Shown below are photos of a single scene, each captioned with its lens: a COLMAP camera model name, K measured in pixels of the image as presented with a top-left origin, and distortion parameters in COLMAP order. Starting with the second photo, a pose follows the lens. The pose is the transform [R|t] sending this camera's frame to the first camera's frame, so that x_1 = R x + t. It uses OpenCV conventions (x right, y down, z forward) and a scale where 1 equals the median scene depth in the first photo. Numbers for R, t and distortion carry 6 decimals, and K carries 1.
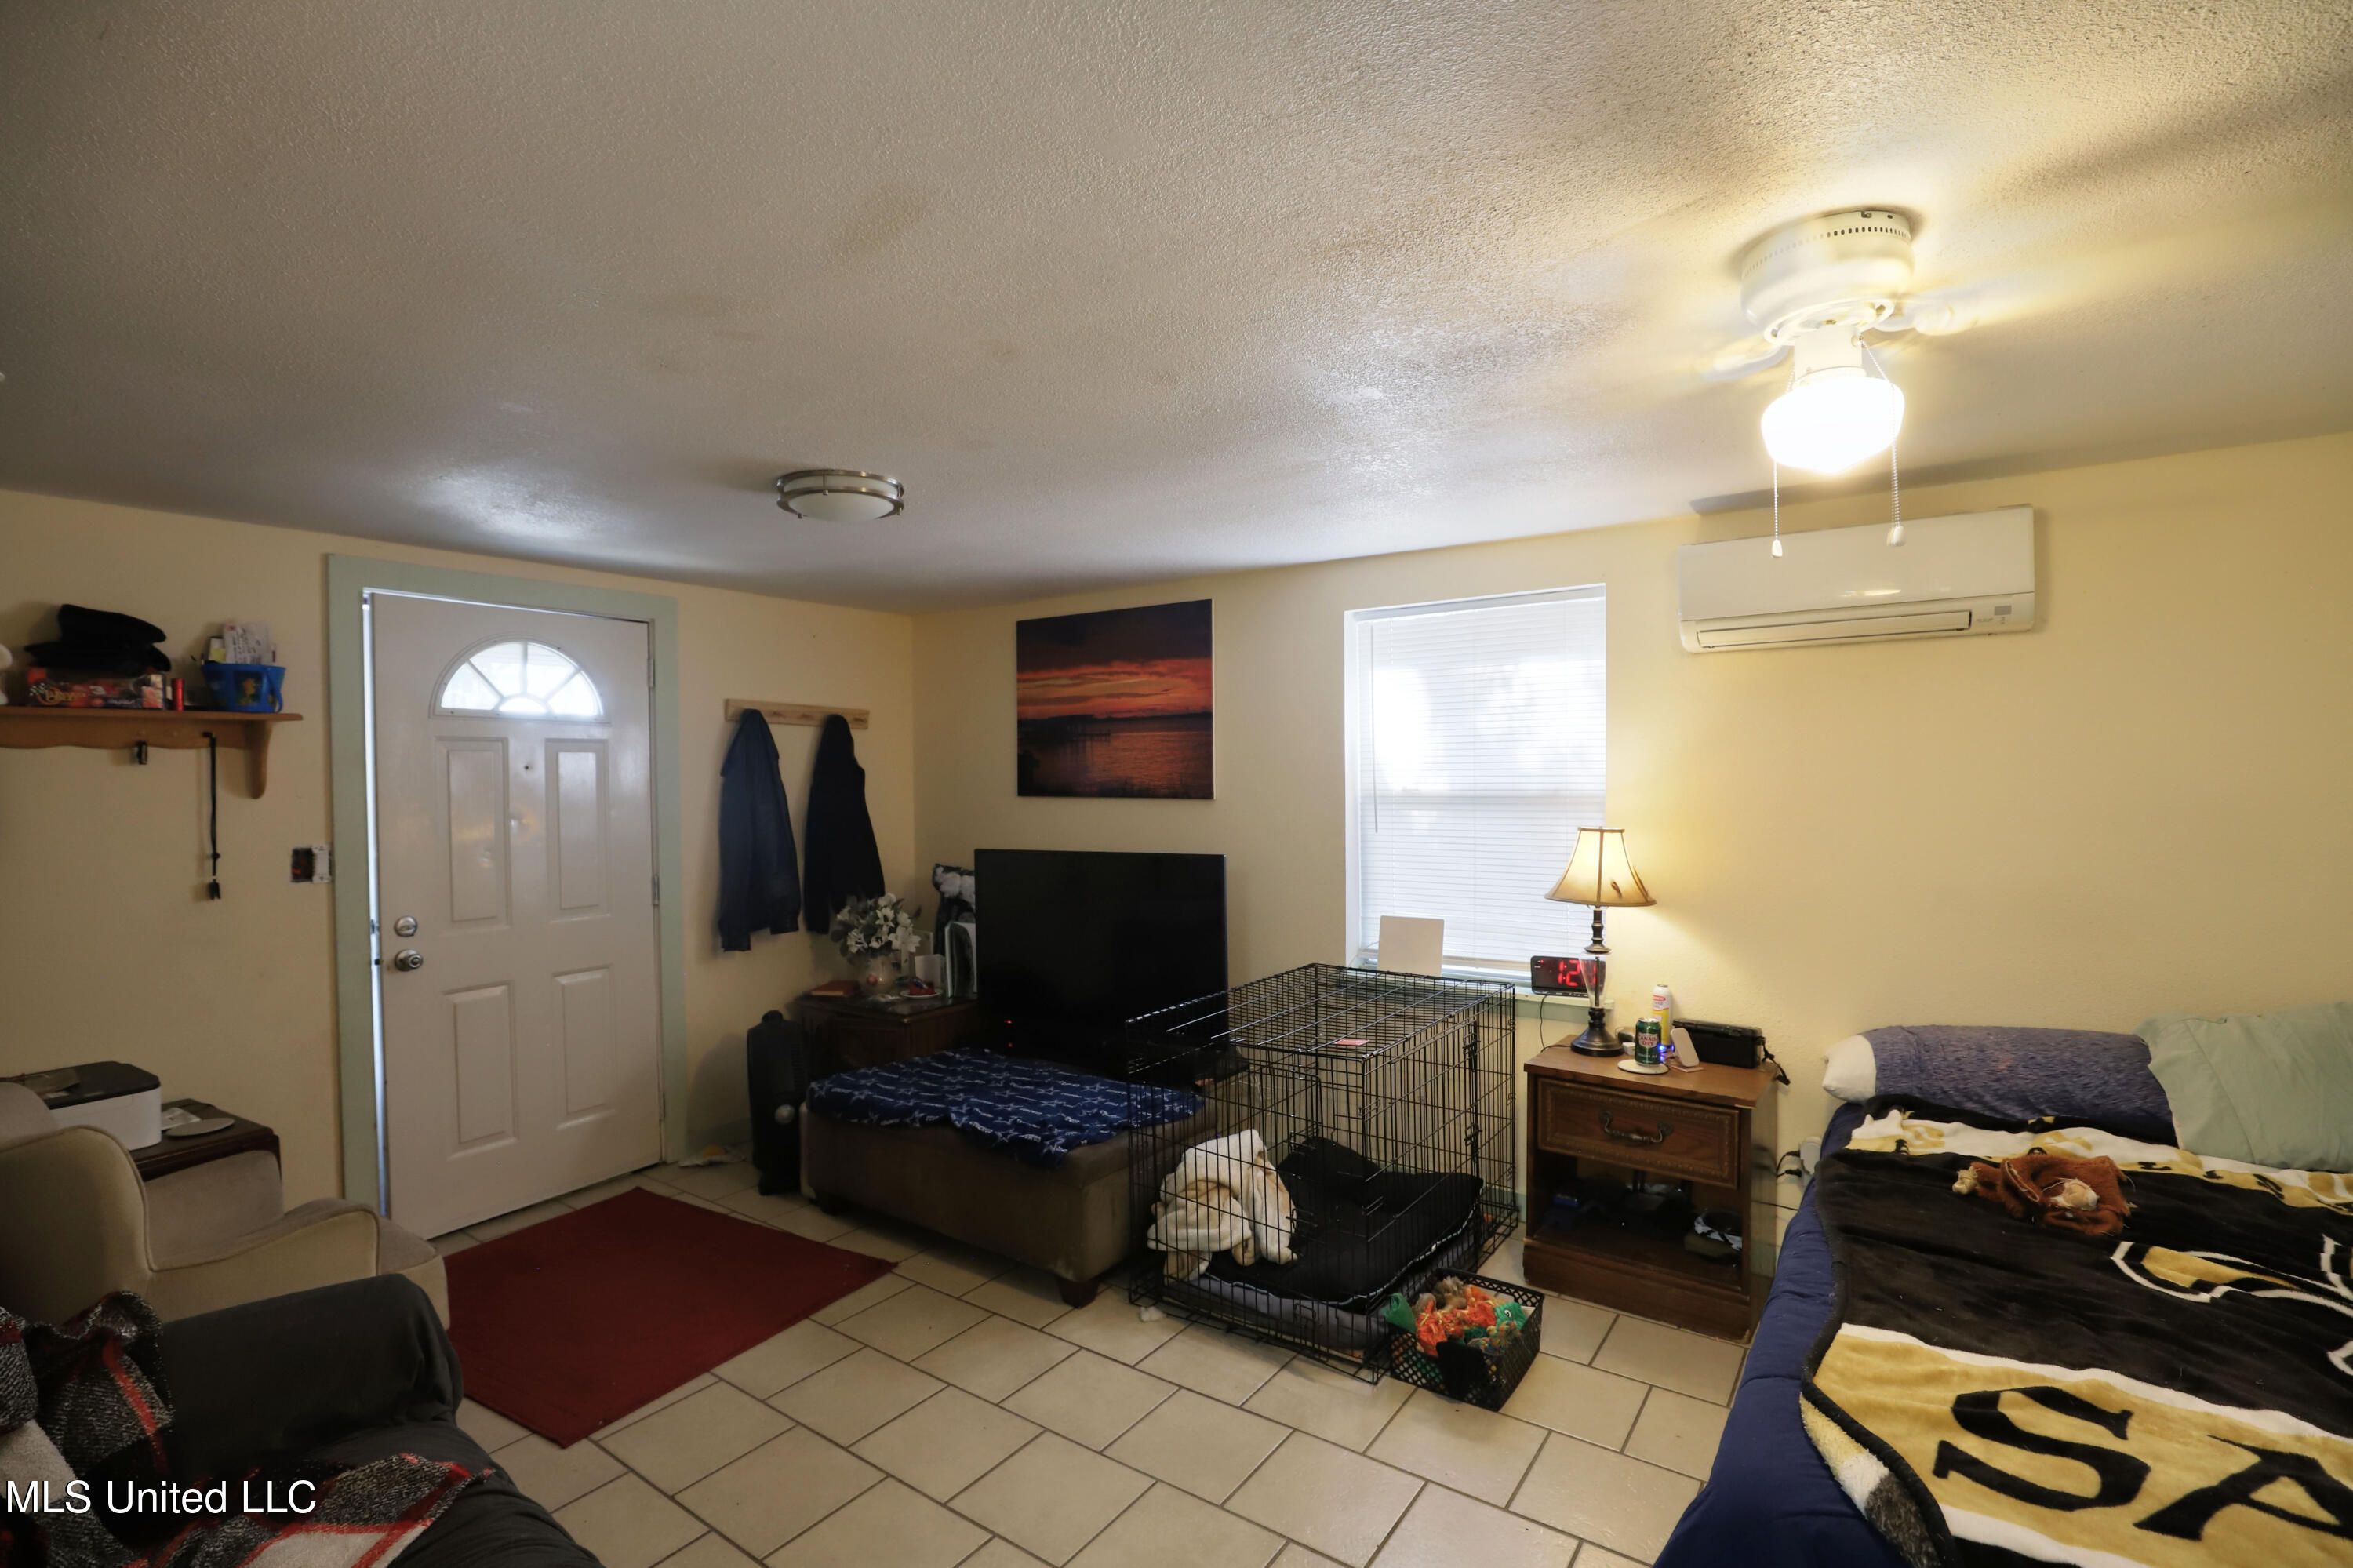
lens RADIAL K [[1078.2, 0, 1176.5], [0, 1078.2, 784.0], [0, 0, 1]] dist [-0.029302, -0.000035]
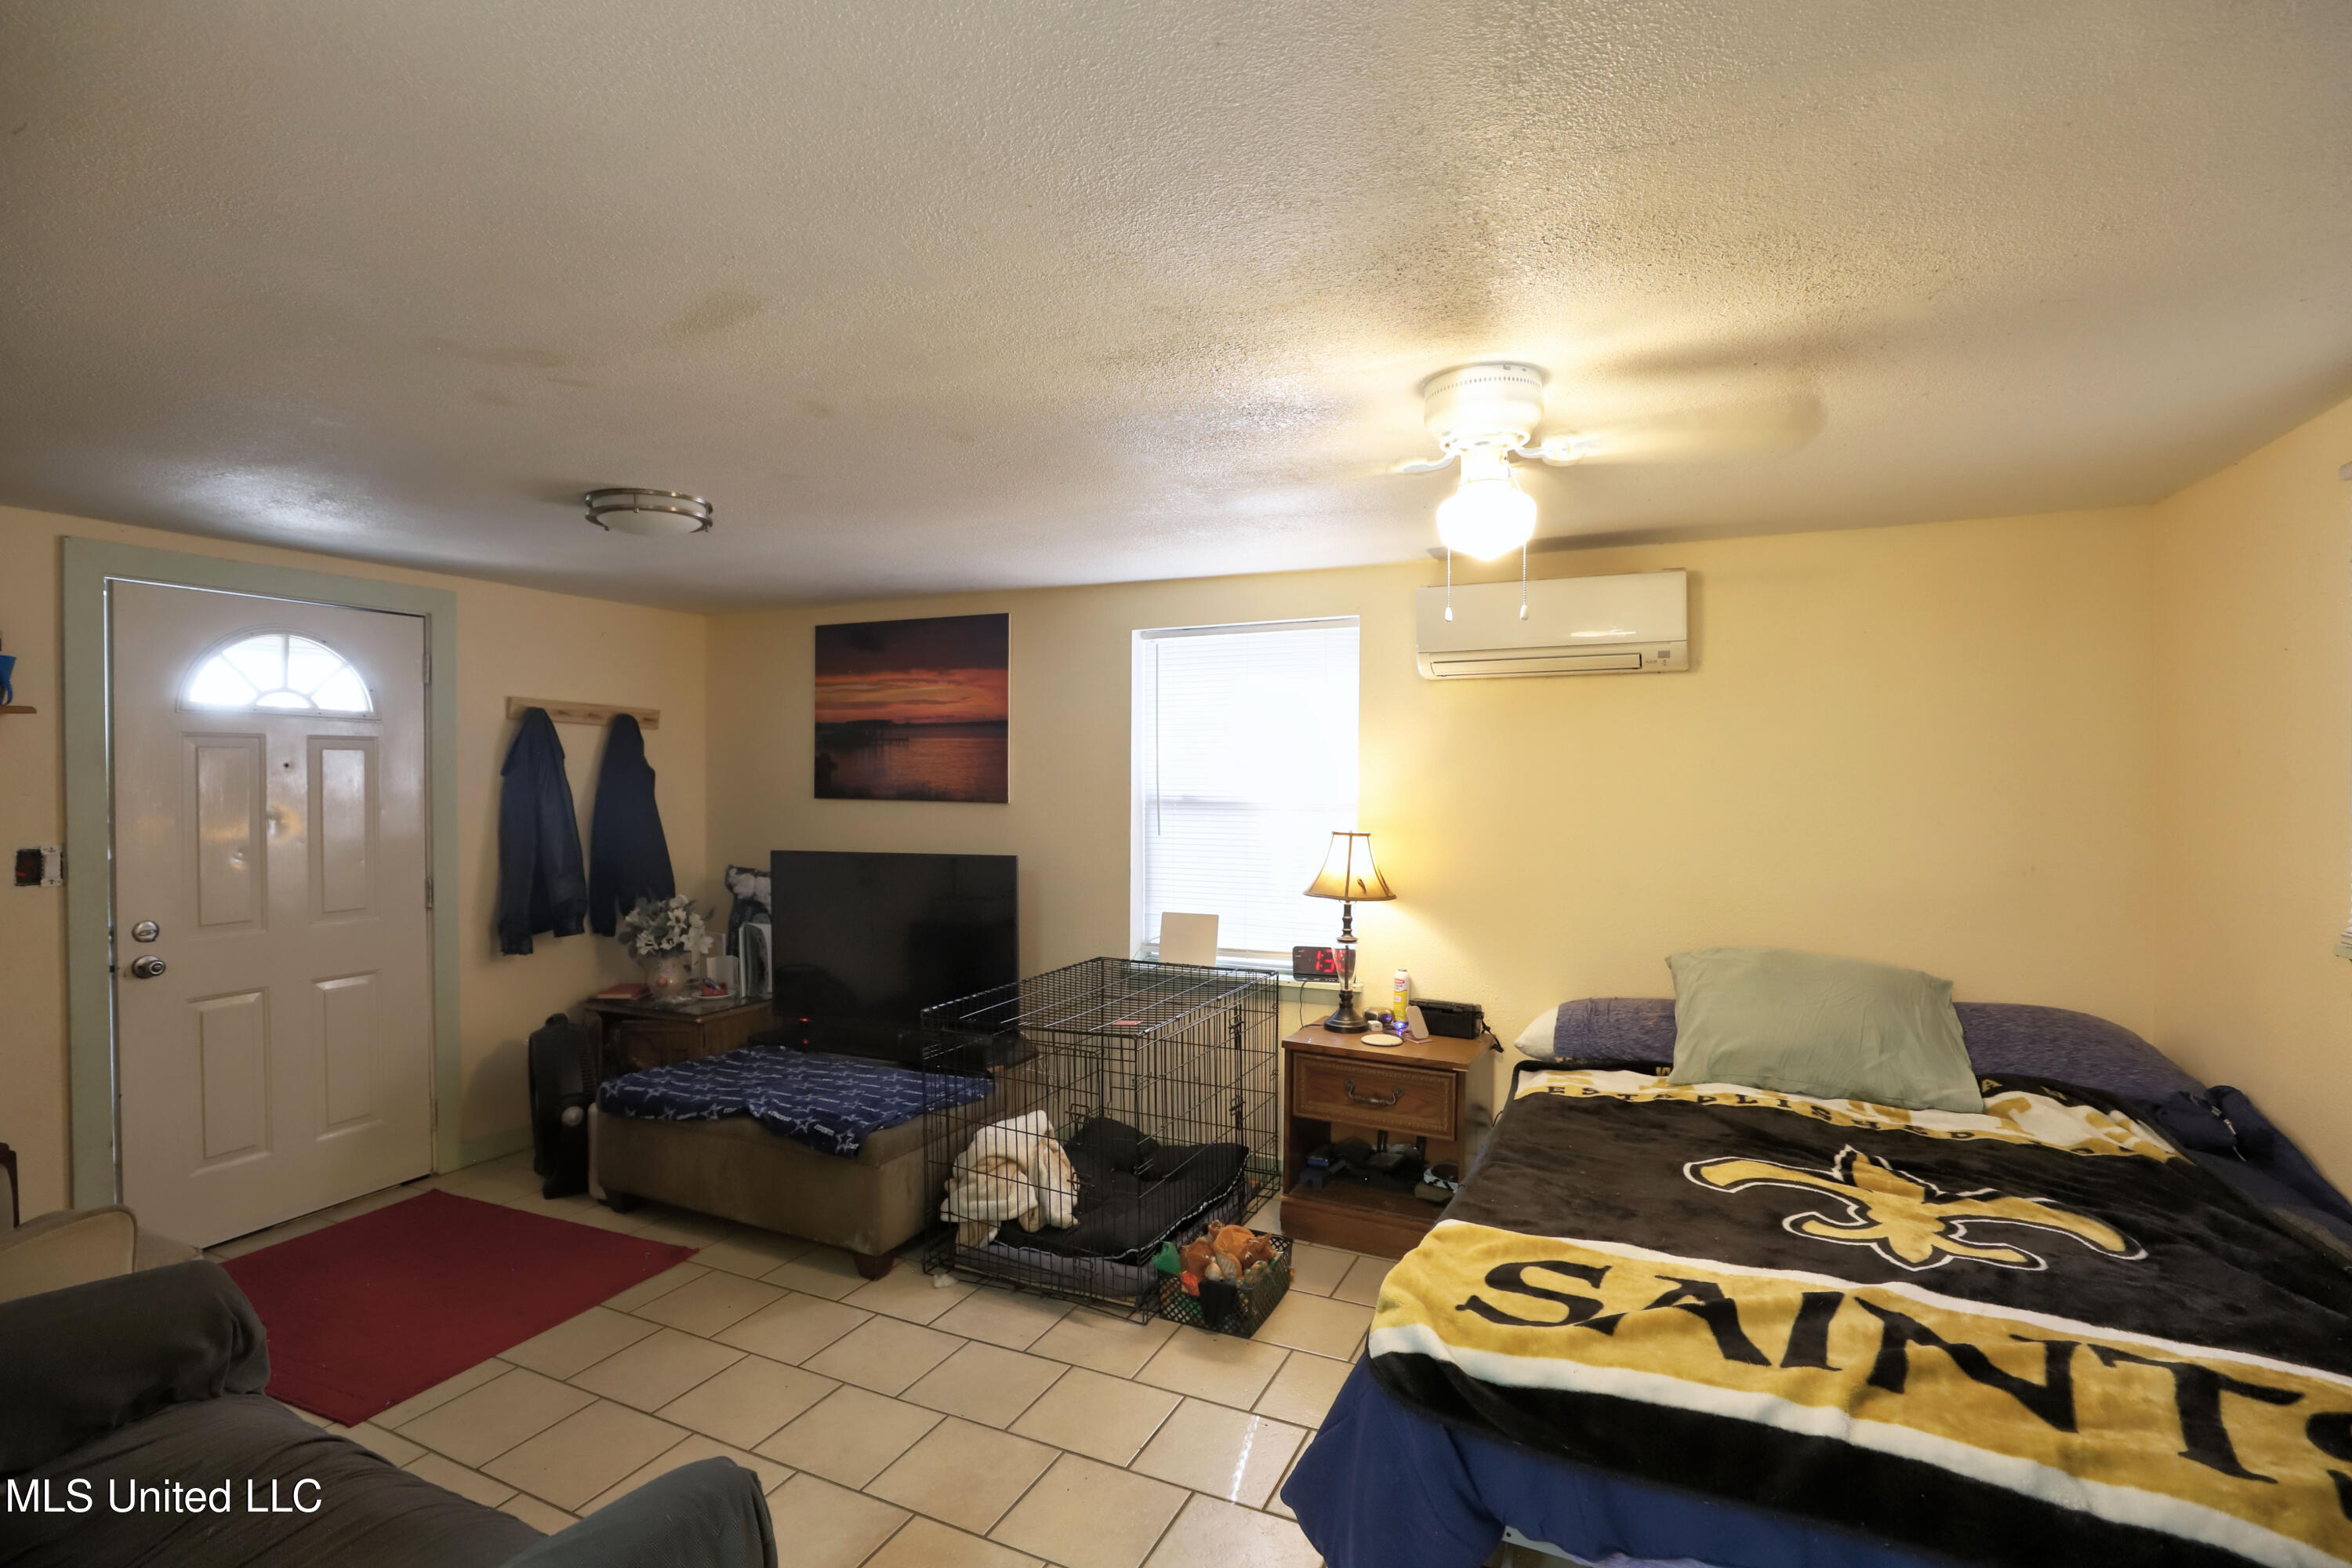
lens RADIAL K [[1111.5, 0, 1174.4], [0, 1111.5, 777.7], [0, 0, 1]] dist [-0.042453, 0.010719]
pose [[0.984468, 0.010818, 0.175228, 0.004928], [-0.009819, 0.999930, -0.006570, -0.006824], [-0.175287, 0.004747, 0.984506, -0.120460]]
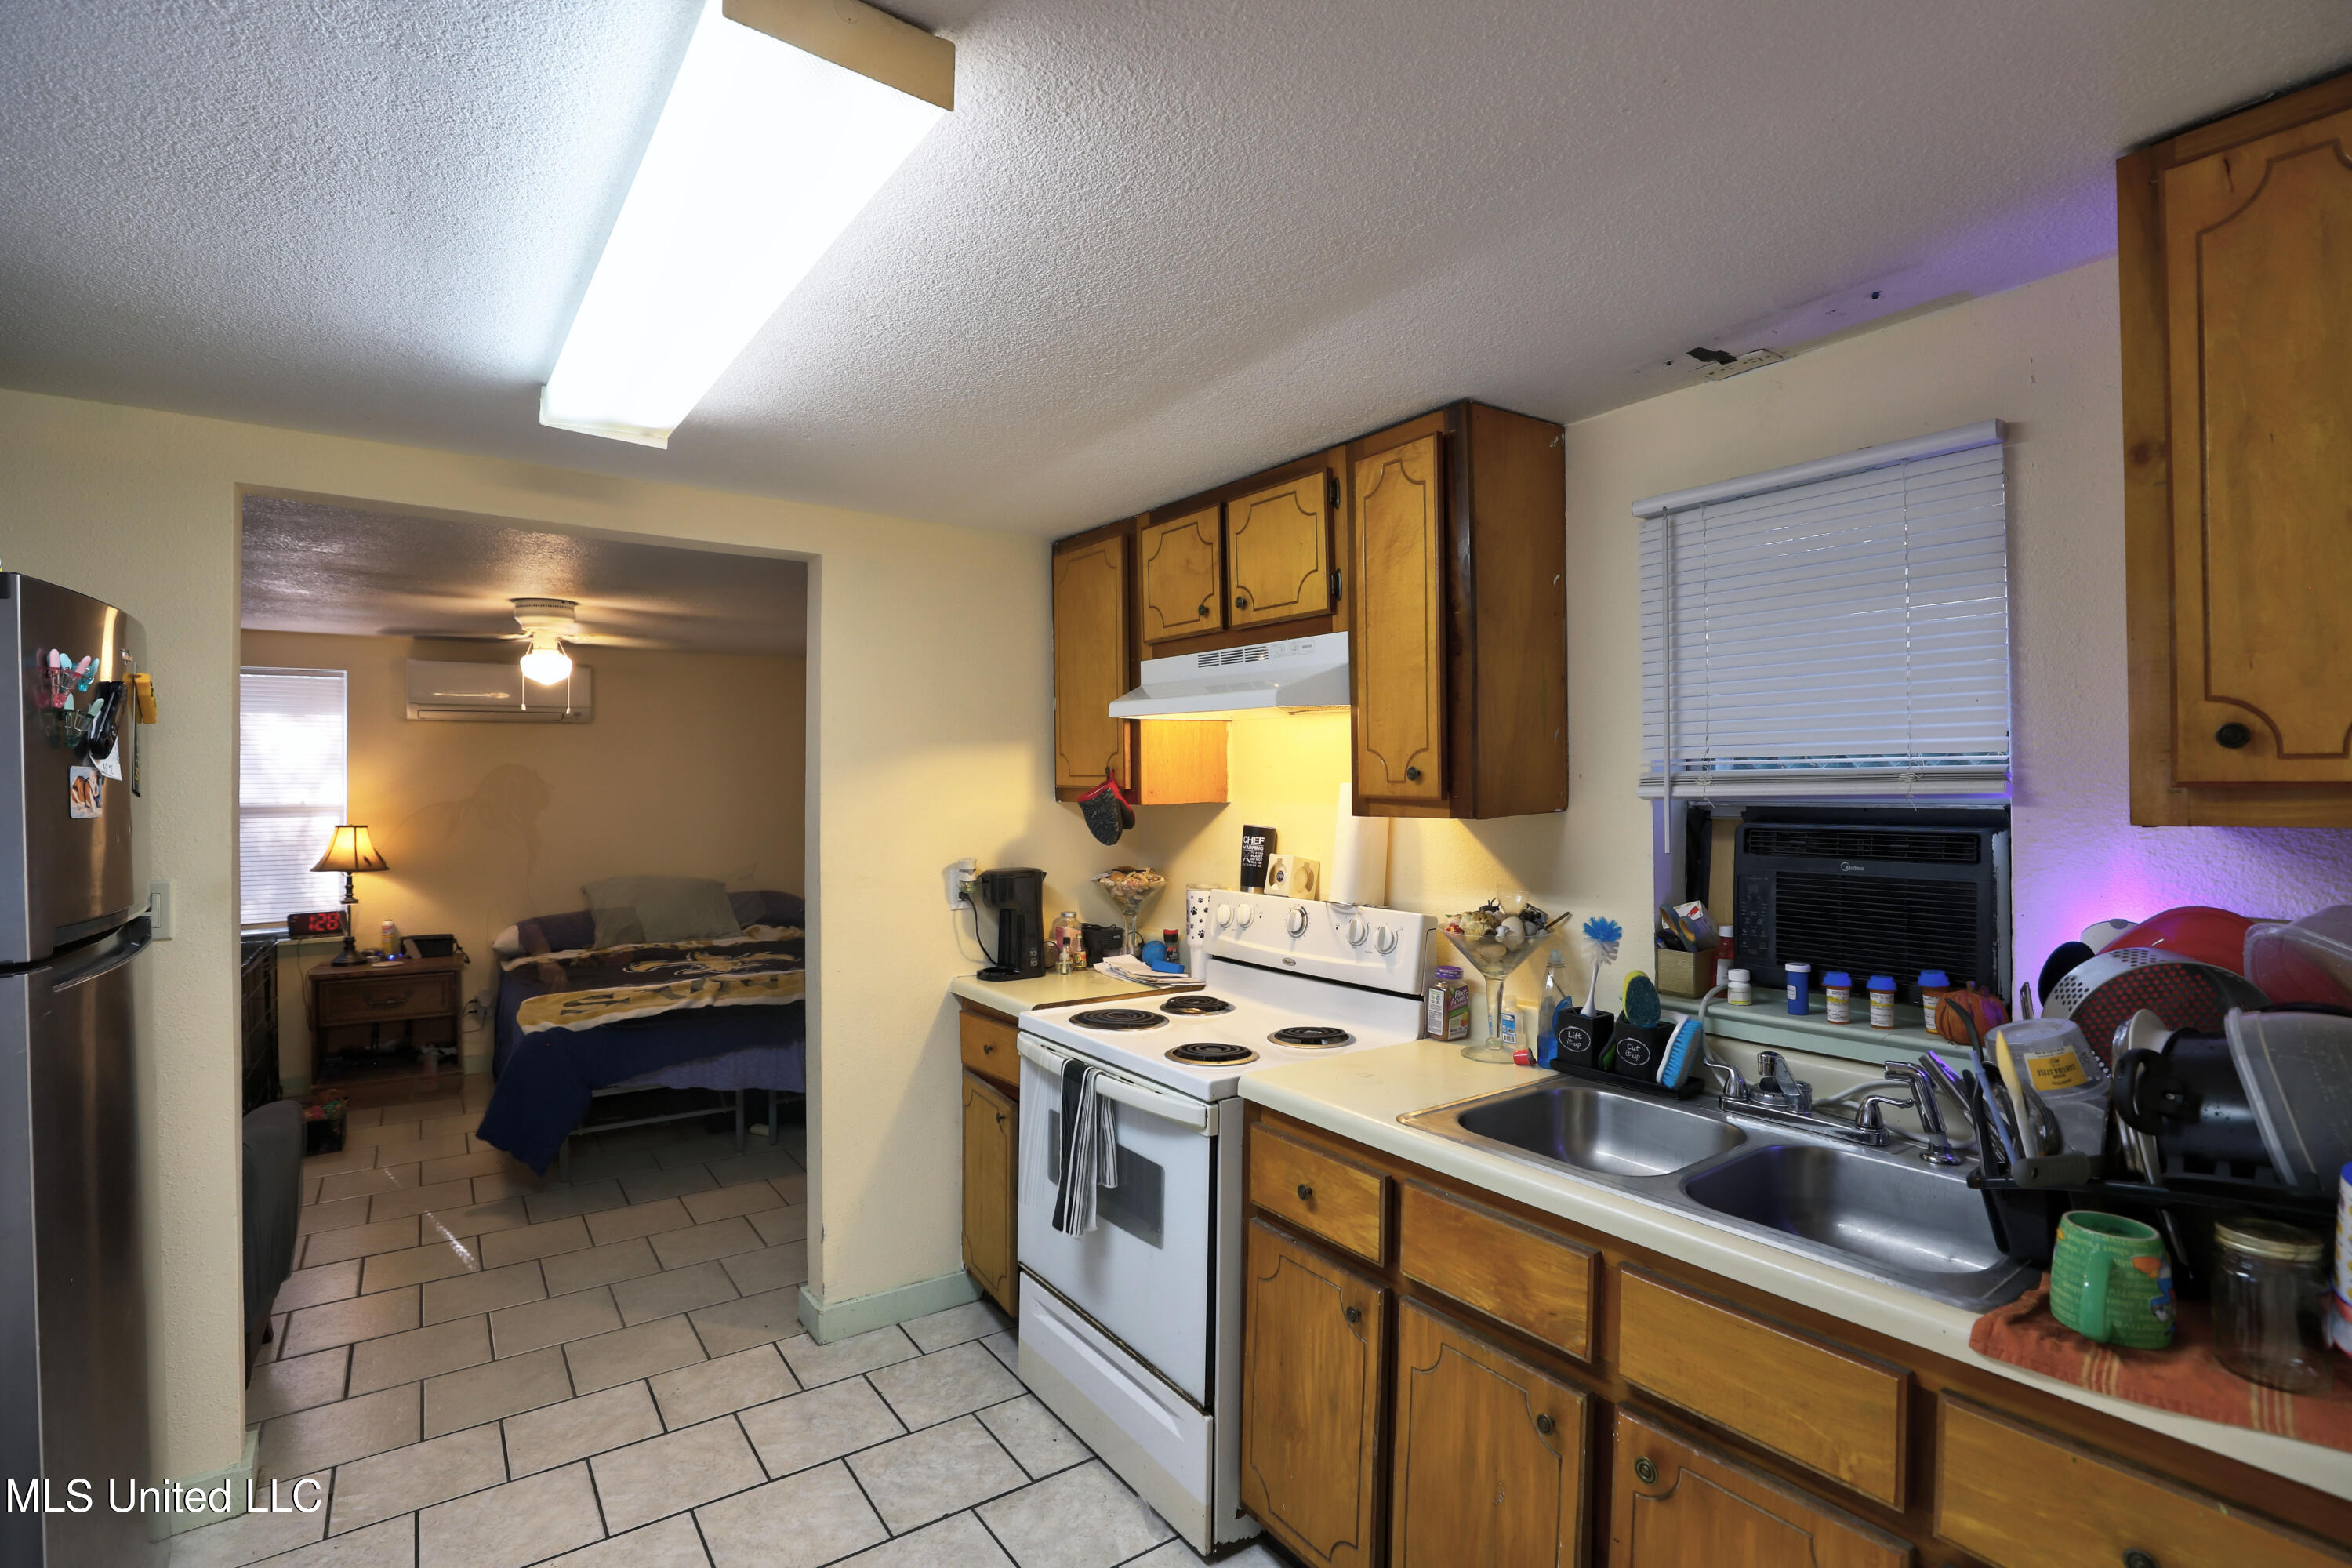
lens RADIAL K [[1111.5, 0, 1174.4], [0, 1111.5, 777.7], [0, 0, 1]] dist [-0.042453, 0.010719]
pose [[0.347734, 0.011654, 0.937521, -0.686067], [0.012657, 0.999773, -0.017123, 0.013462], [-0.937508, 0.017821, 0.347508, -0.705468]]
